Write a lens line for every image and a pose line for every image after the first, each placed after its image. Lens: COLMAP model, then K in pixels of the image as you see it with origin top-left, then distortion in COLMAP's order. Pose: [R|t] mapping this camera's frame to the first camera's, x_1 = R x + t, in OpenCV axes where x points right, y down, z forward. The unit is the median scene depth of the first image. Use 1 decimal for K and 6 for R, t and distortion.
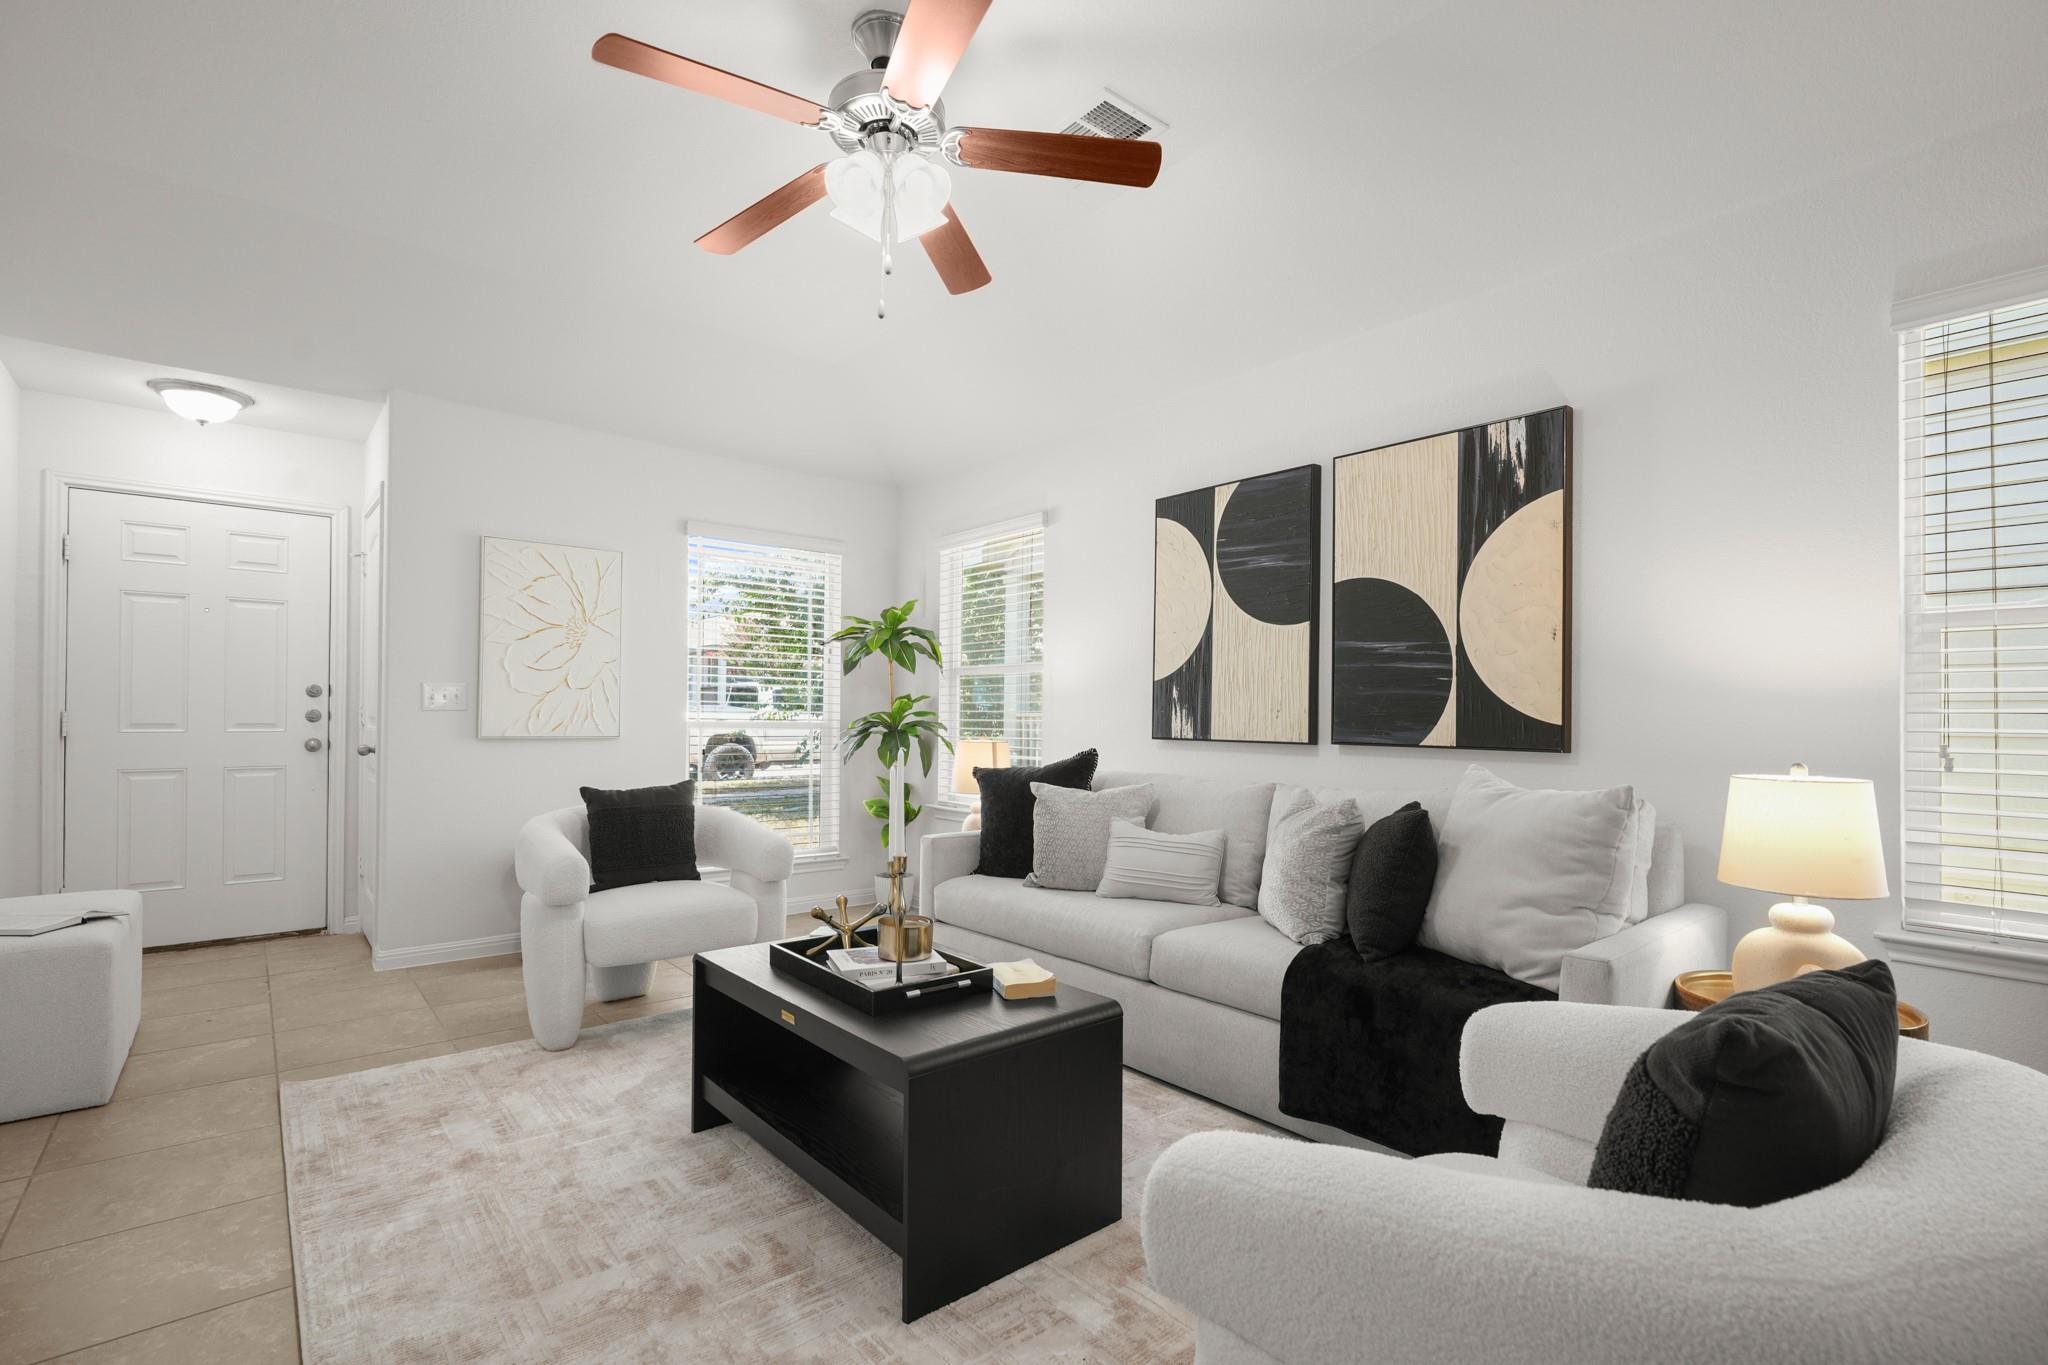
lens RADIAL K [[936.3, 0, 1017.1], [0, 936.3, 710.2], [0, 0, 1]] dist [-0.008989, 0.001539]
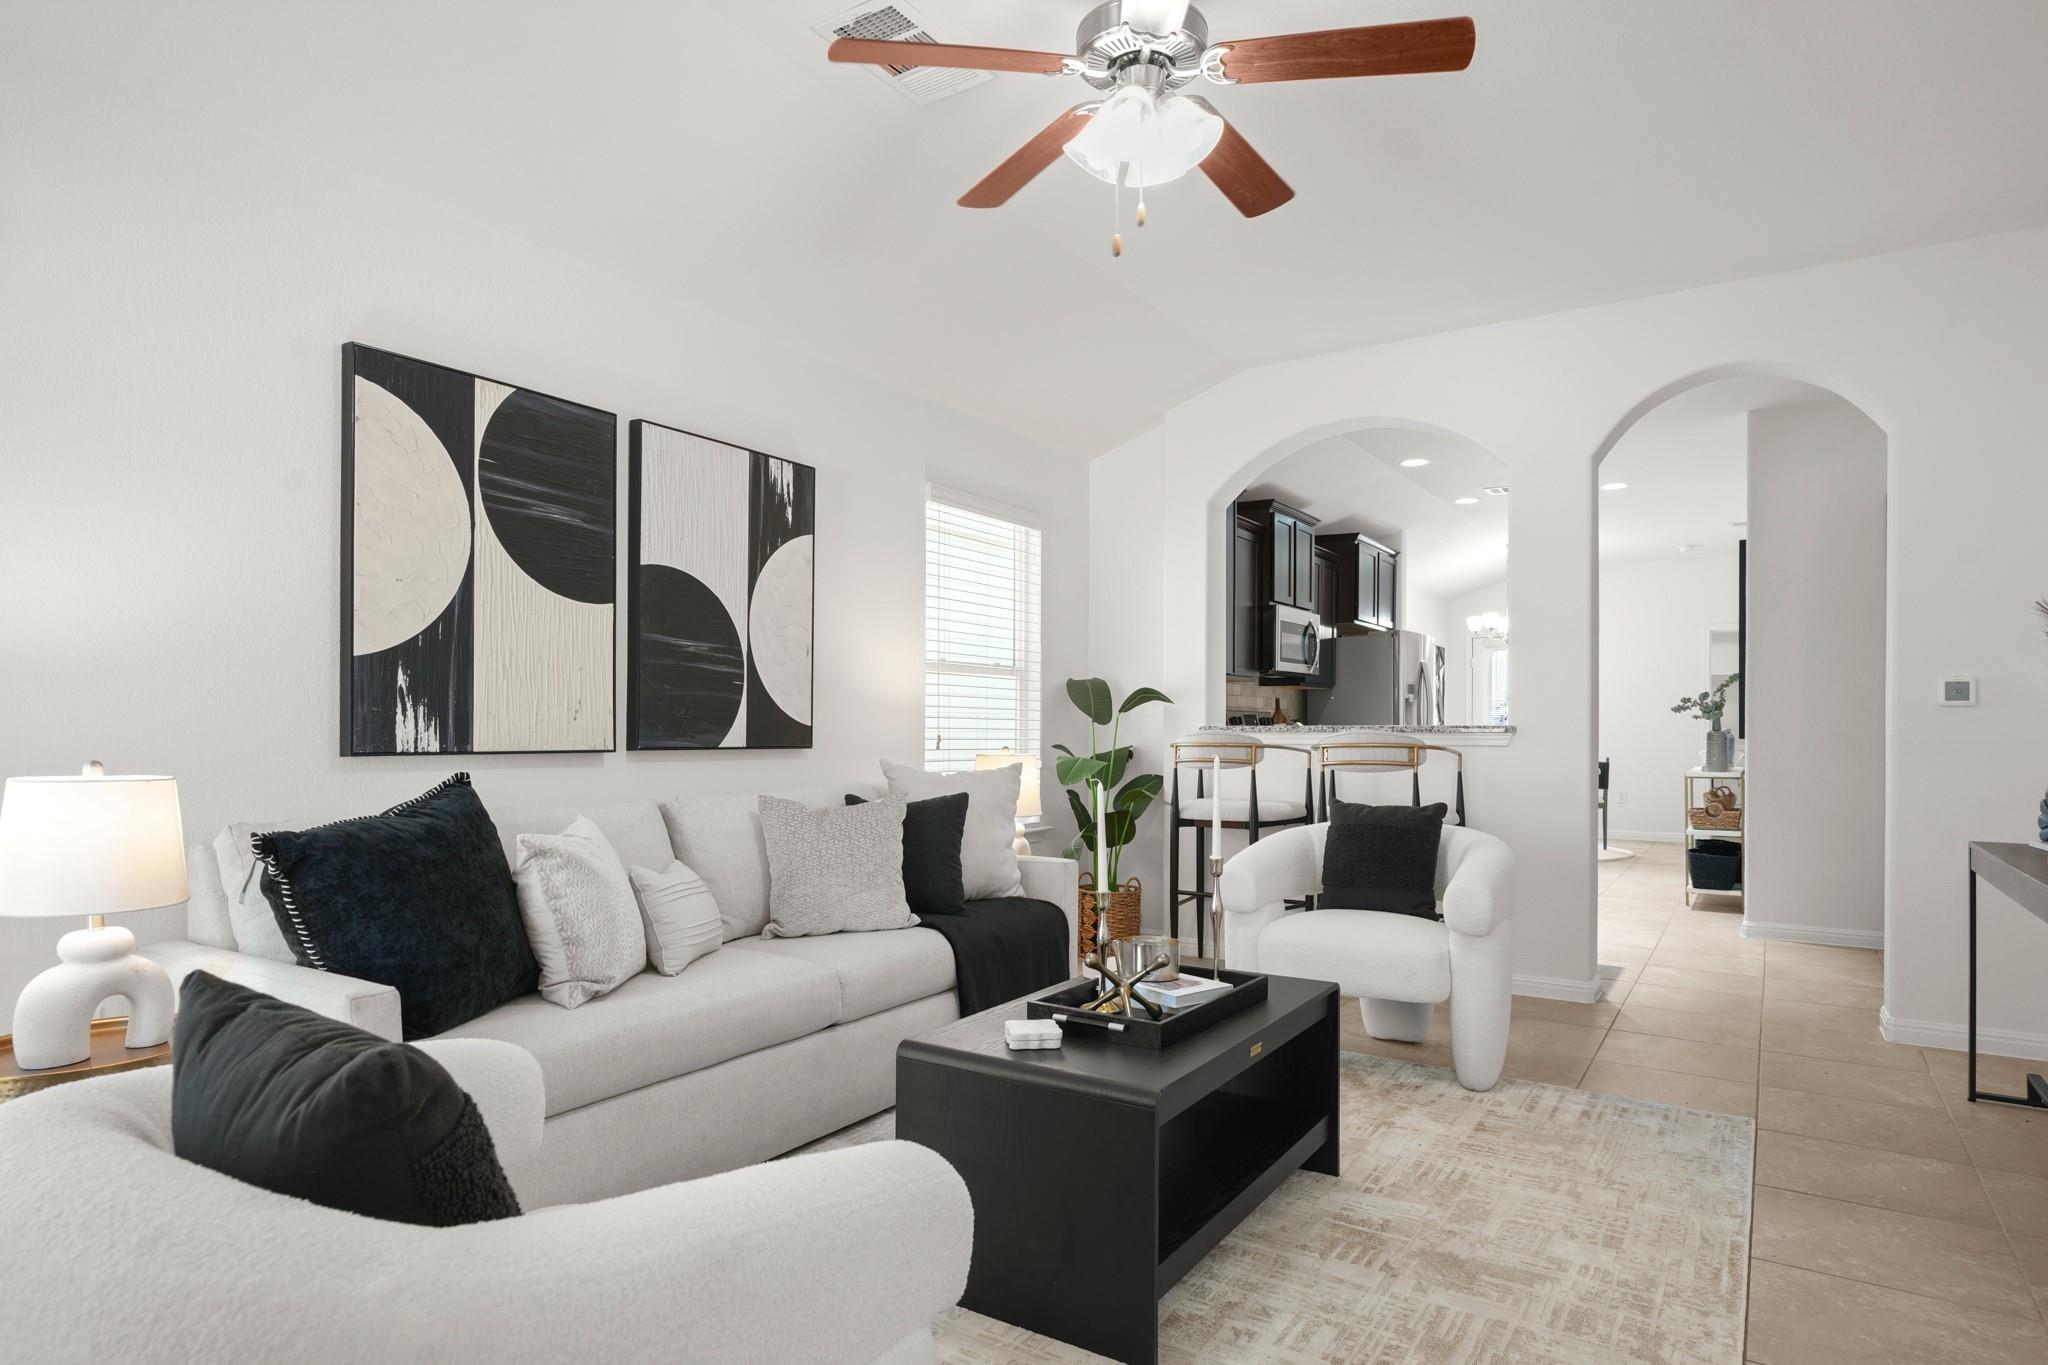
lens RADIAL K [[1165.5, 0, 1028.8], [0, 1165.5, 726.0], [0, 0, 1]] dist [-0.004844, -0.000739]
pose [[-0.299977, -0.013825, 0.953846, -0.836544], [-0.019195, 0.999780, 0.008454, -0.002436], [-0.953753, -0.015773, -0.300176, 1.020054]]
